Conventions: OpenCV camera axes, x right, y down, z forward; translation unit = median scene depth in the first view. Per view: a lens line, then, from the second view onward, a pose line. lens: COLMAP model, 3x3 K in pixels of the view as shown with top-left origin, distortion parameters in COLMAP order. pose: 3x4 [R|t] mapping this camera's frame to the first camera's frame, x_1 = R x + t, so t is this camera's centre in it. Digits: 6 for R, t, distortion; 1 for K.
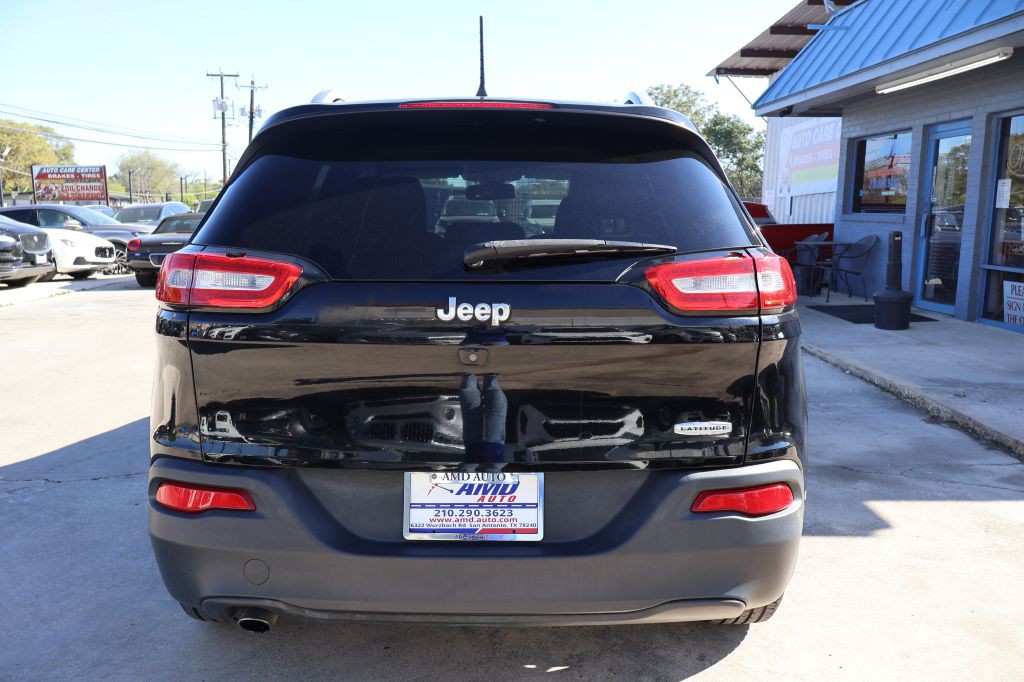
lens RADIAL K [[838.5, 0, 506.5], [0, 838.5, 336.1], [0, 0, 1]] dist [0.000168, -0.005735]
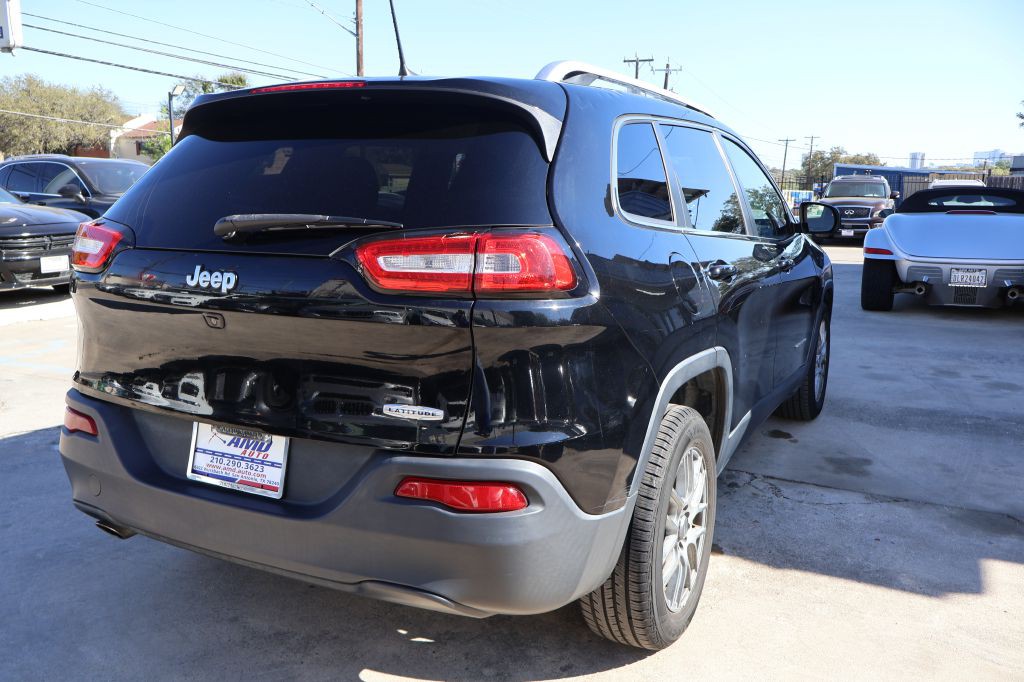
lens RADIAL K [[838.5, 0, 506.2], [0, 838.5, 344.1], [0, 0, 1]] dist [0.000168, -0.005735]
pose [[0.886739, 0.082890, -0.454777, 0.759589], [-0.069127, 0.996507, 0.046843, -0.021358], [0.457072, -0.010100, 0.889372, 0.186588]]
